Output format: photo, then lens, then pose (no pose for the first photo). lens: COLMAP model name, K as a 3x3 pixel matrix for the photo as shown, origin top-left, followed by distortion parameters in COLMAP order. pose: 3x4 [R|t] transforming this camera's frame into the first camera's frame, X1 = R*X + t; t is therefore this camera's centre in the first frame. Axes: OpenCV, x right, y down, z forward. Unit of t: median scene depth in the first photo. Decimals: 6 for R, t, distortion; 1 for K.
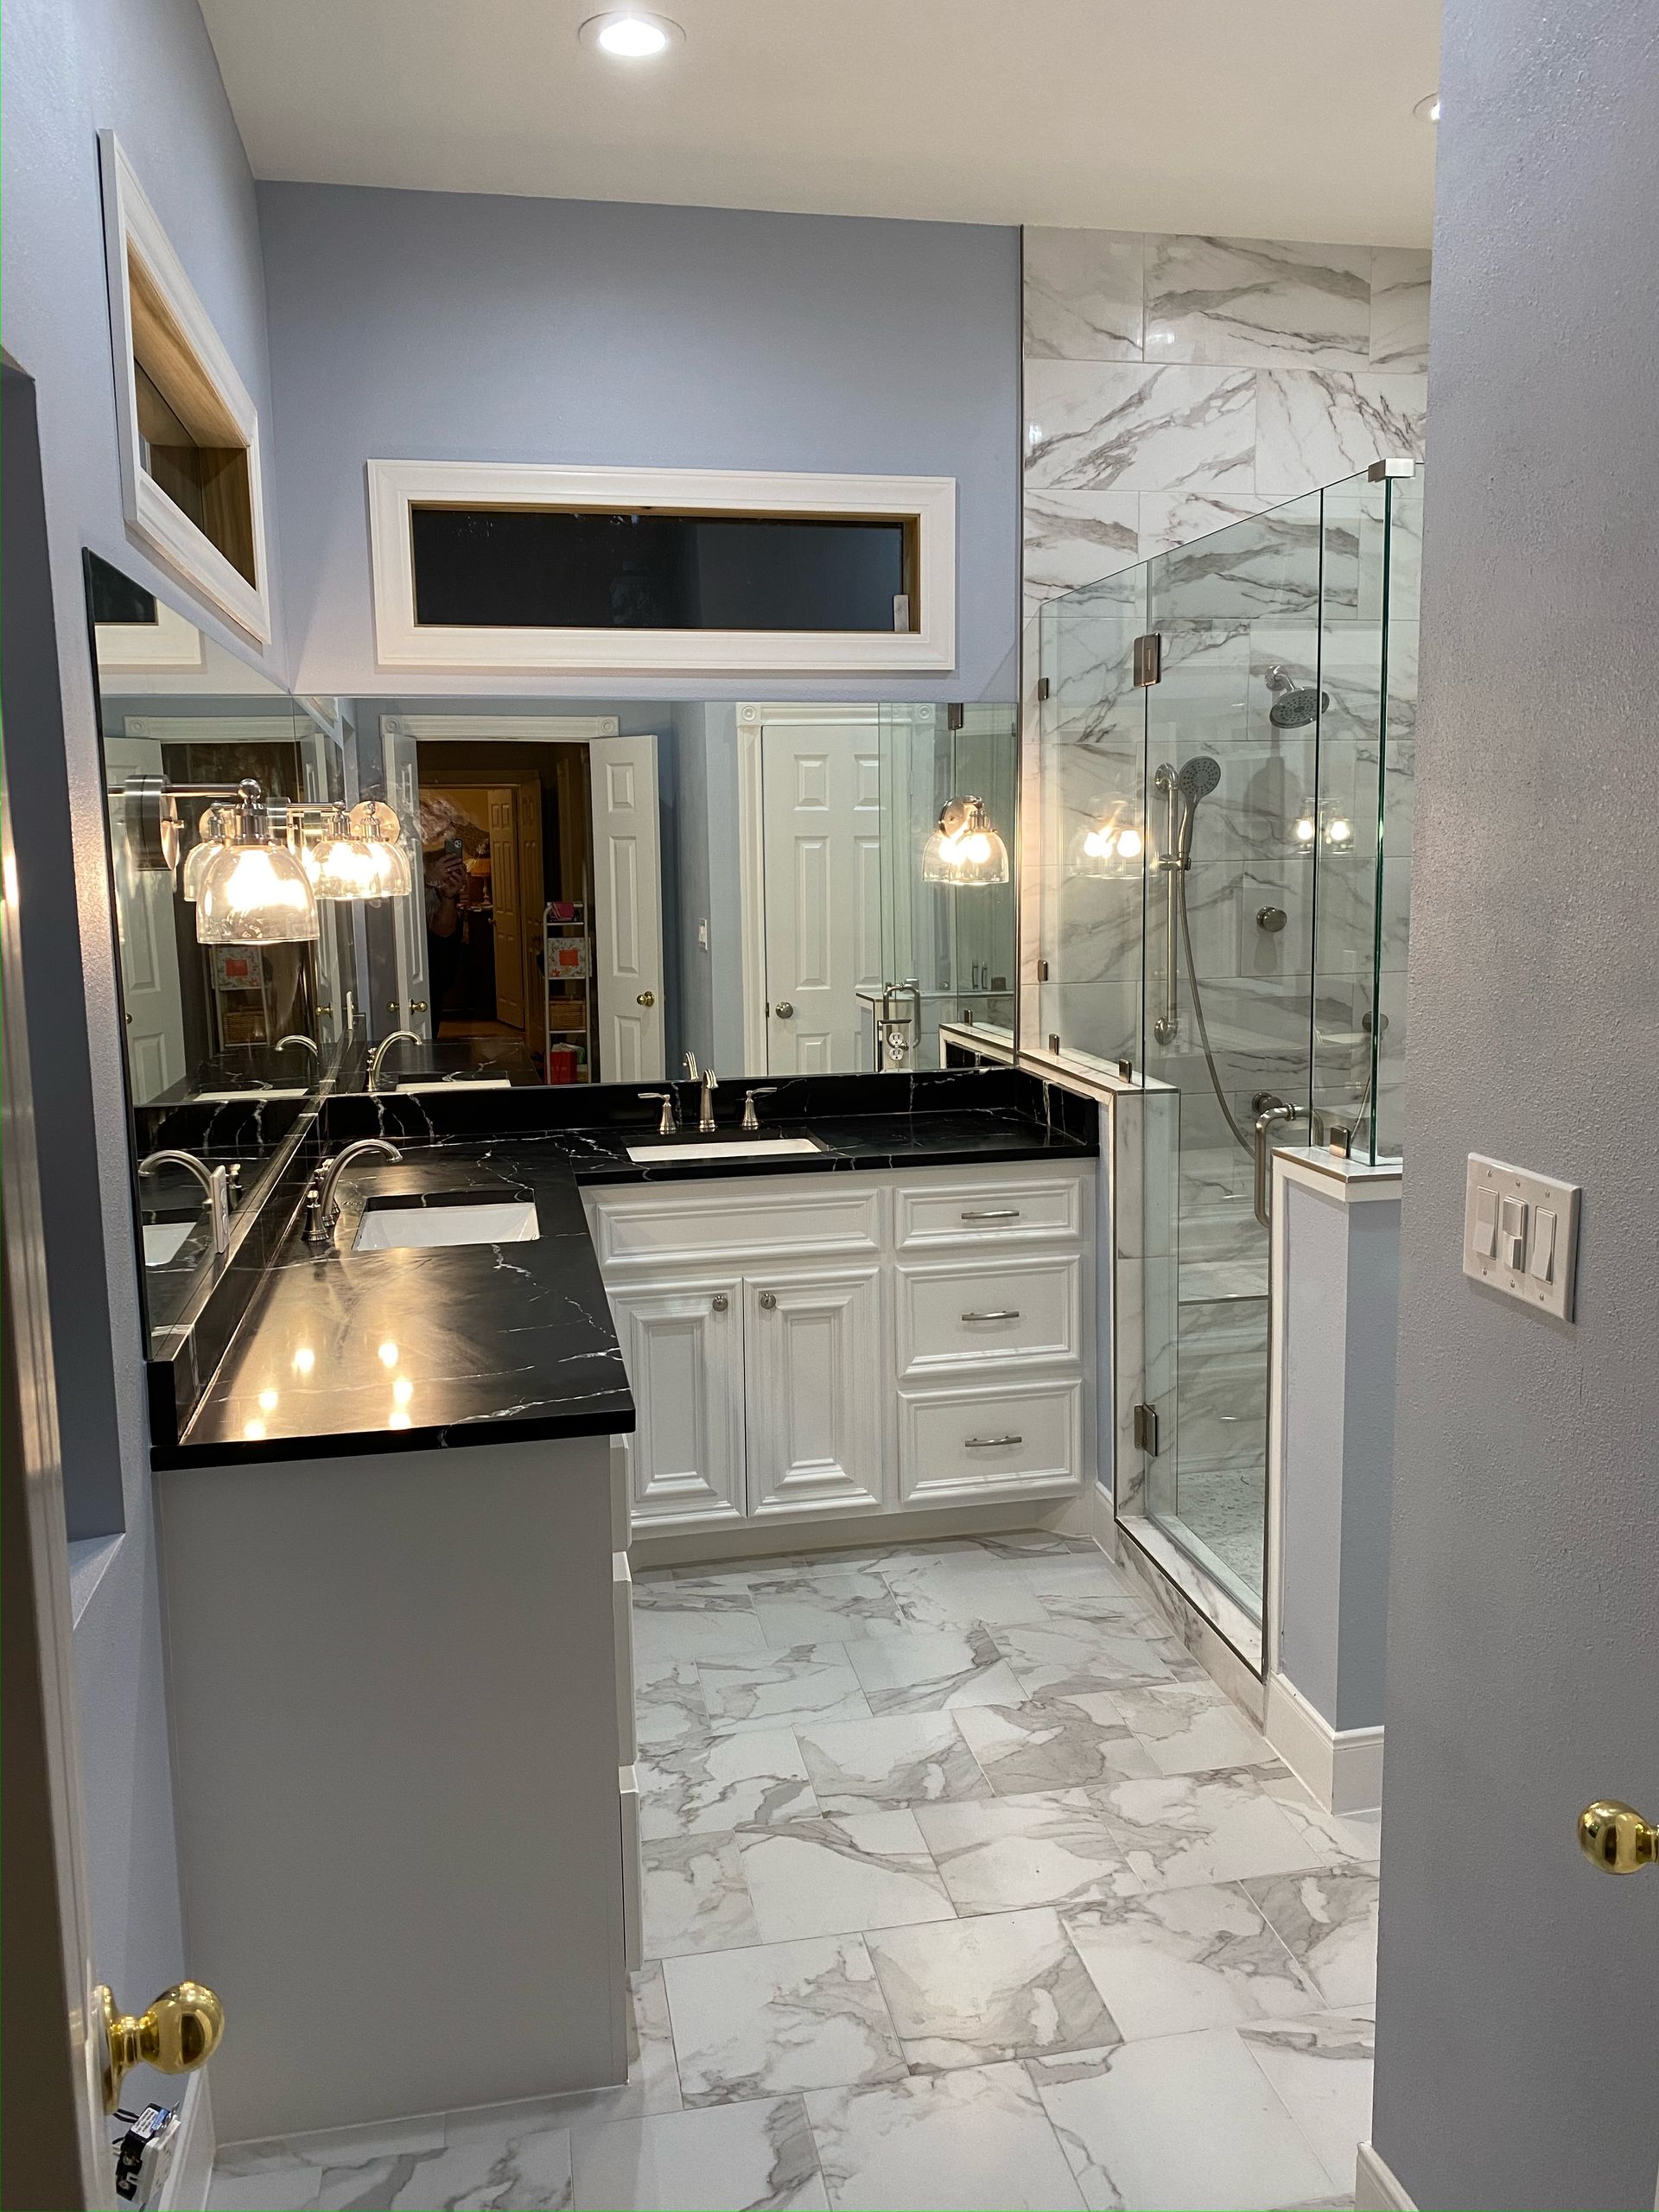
lens RADIAL K [[1692.7, 0, 824.2], [0, 1692.7, 1110.9], [0, 0, 1]] dist [0.057040, -0.068583]
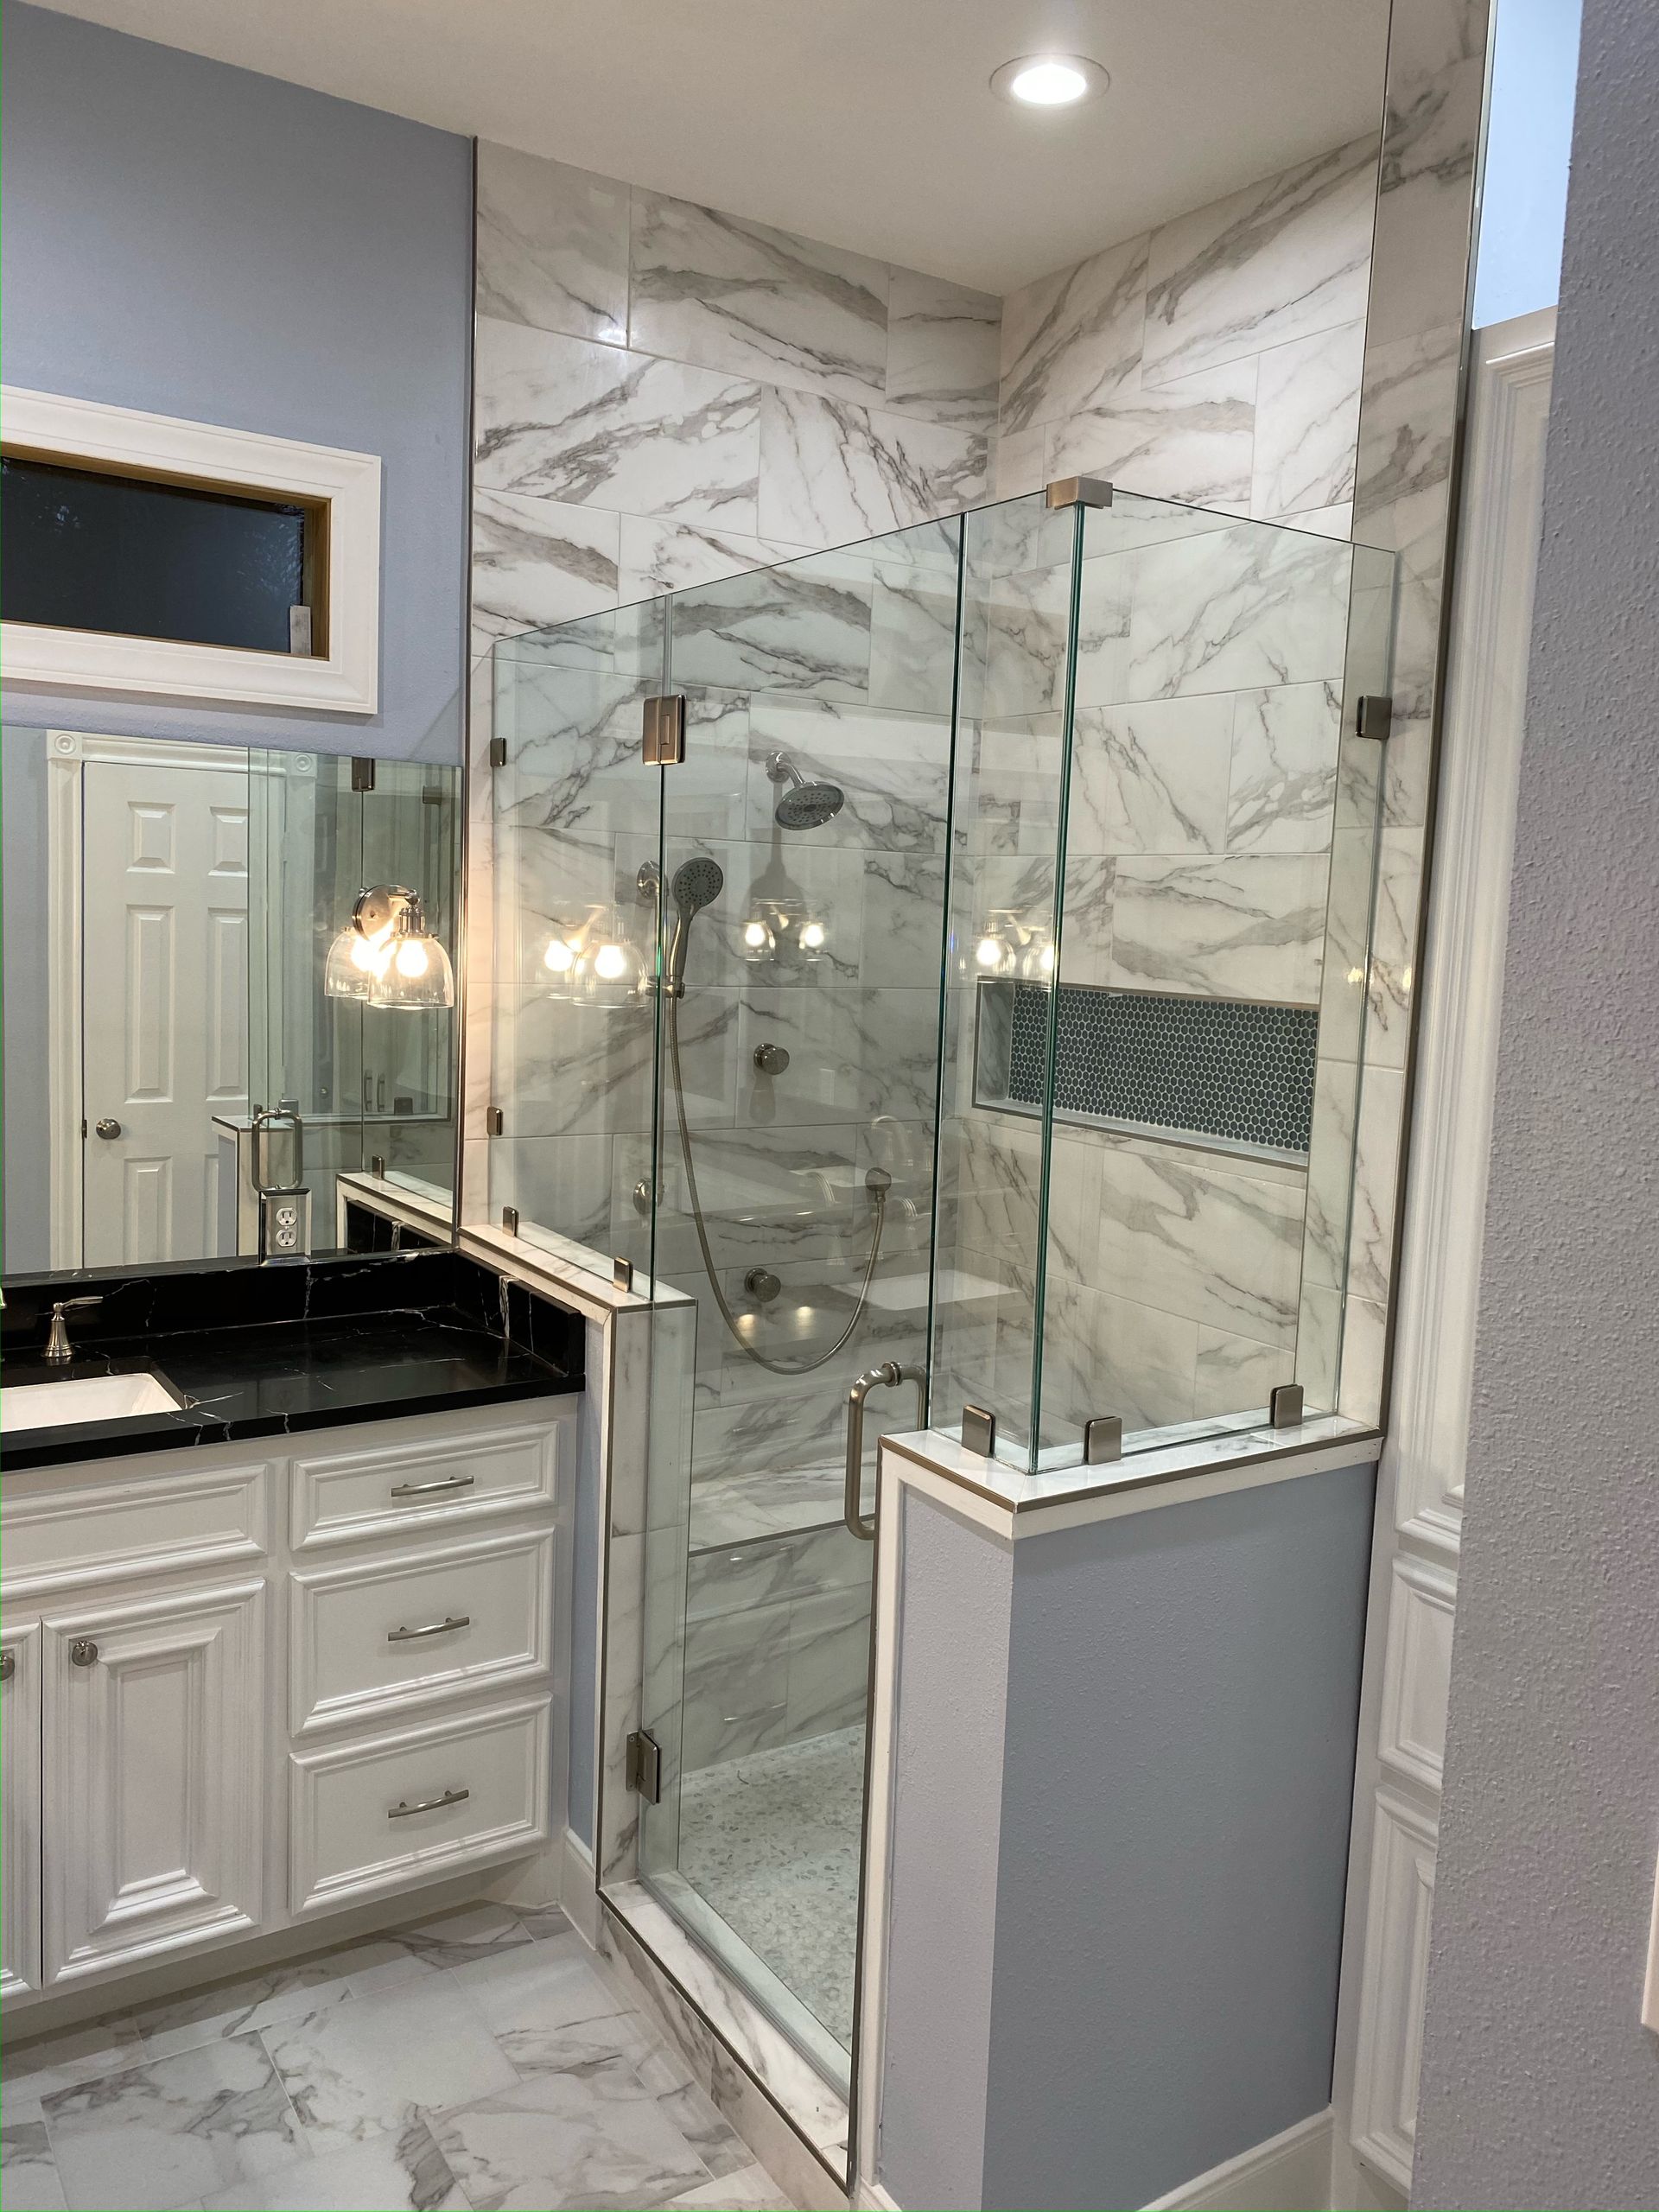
lens RADIAL K [[1692.7, 0, 807.2], [0, 1692.7, 1096.6], [0, 0, 1]] dist [0.057040, -0.068583]
pose [[0.931793, 0.014529, 0.362700, -0.014589], [0.001153, 0.999075, -0.042984, -0.064492], [-0.362989, 0.040470, 0.930914, 0.261304]]
